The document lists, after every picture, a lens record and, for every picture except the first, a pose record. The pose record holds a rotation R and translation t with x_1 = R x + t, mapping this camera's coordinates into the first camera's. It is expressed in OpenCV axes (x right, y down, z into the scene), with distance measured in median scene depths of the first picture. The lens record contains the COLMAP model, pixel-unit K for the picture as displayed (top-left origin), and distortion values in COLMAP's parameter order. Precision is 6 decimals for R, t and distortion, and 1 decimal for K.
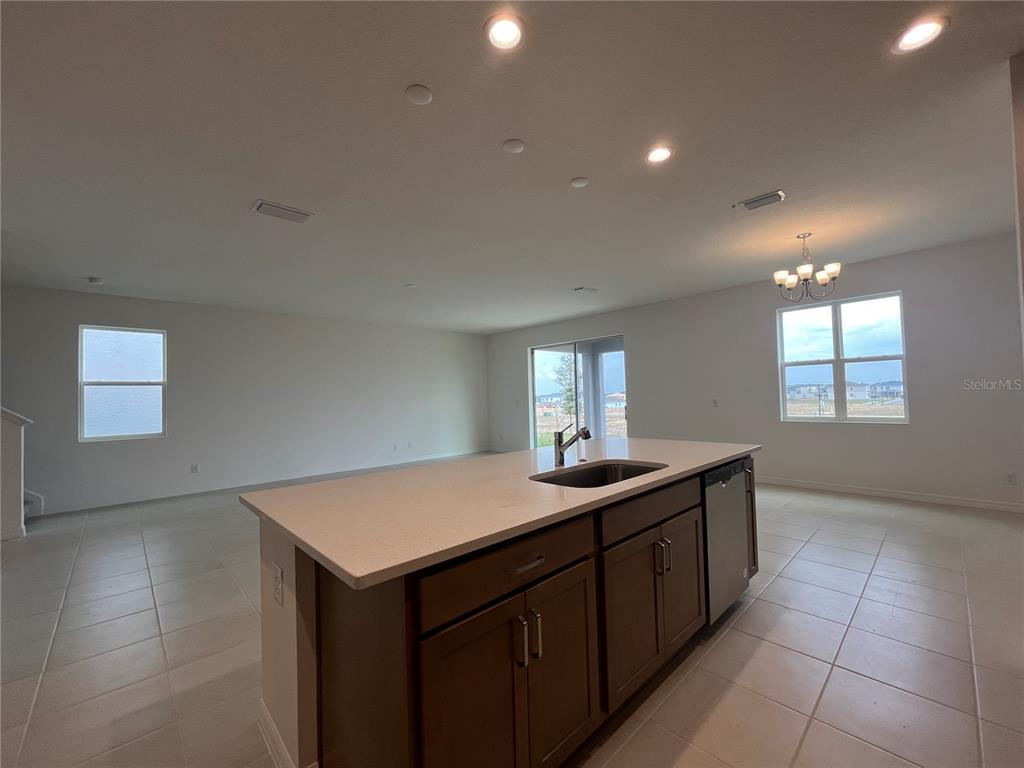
lens RADIAL K [[415.9, 0, 507.0], [0, 415.9, 386.1], [0, 0, 1]] dist [-0.000574, 0.000455]
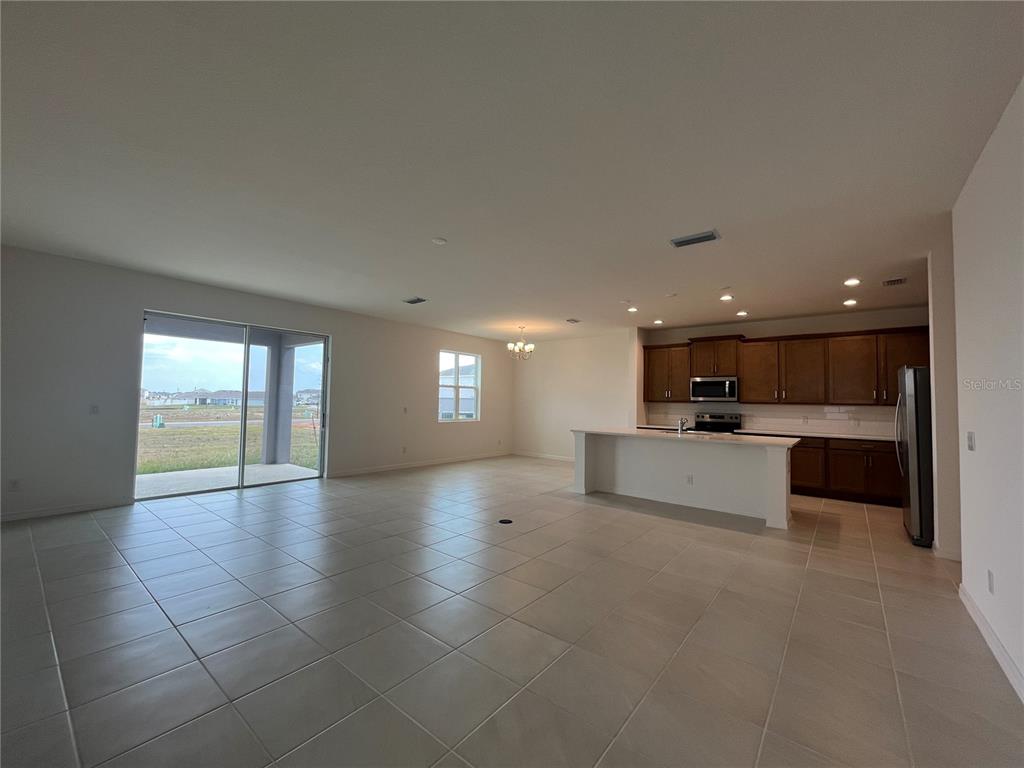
lens RADIAL K [[389.3, 0, 515.0], [0, 389.3, 386.1], [0, 0, 1]] dist [-0.000922, 0.000018]
pose [[-0.127641, 0.064997, 0.989688, -1.642270], [-0.039875, 0.996707, -0.070601, 0.088239], [-0.991019, -0.048475, -0.124629, 1.844623]]
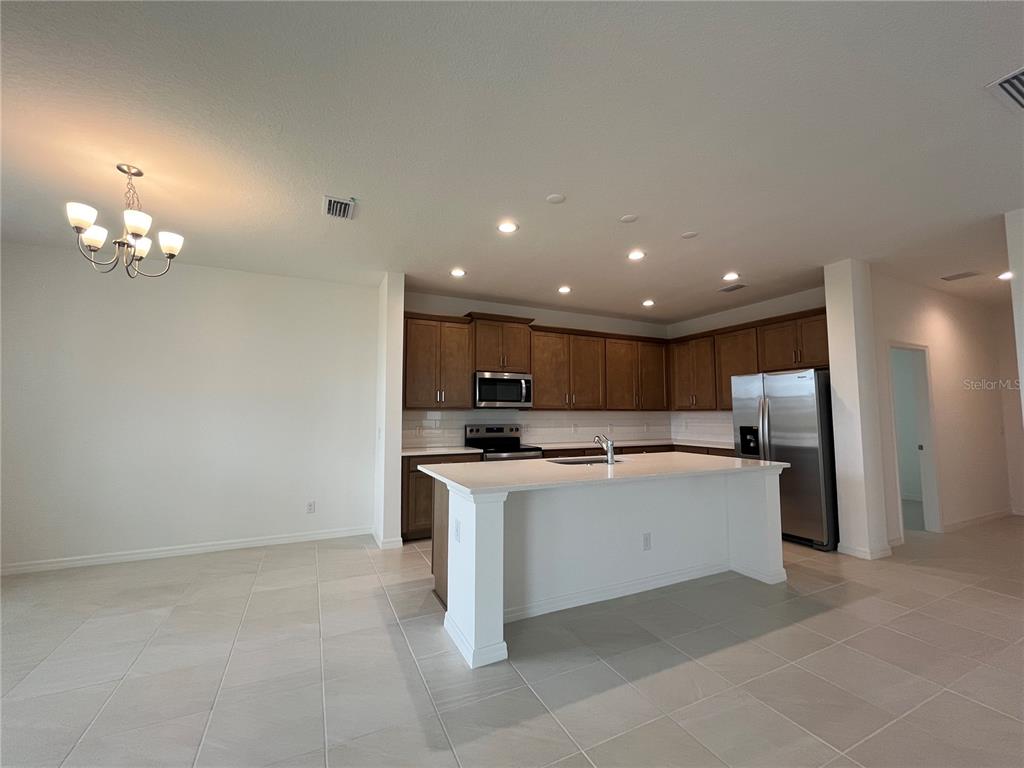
lens RADIAL K [[415.9, 0, 516.1], [0, 415.9, 386.2], [0, 0, 1]] dist [-0.000574, 0.000455]
pose [[-0.952238, 0.045178, 0.301996, 0.009093], [0.017286, 0.995384, -0.094402, 0.040866], [-0.304867, -0.084673, -0.948623, 2.021108]]
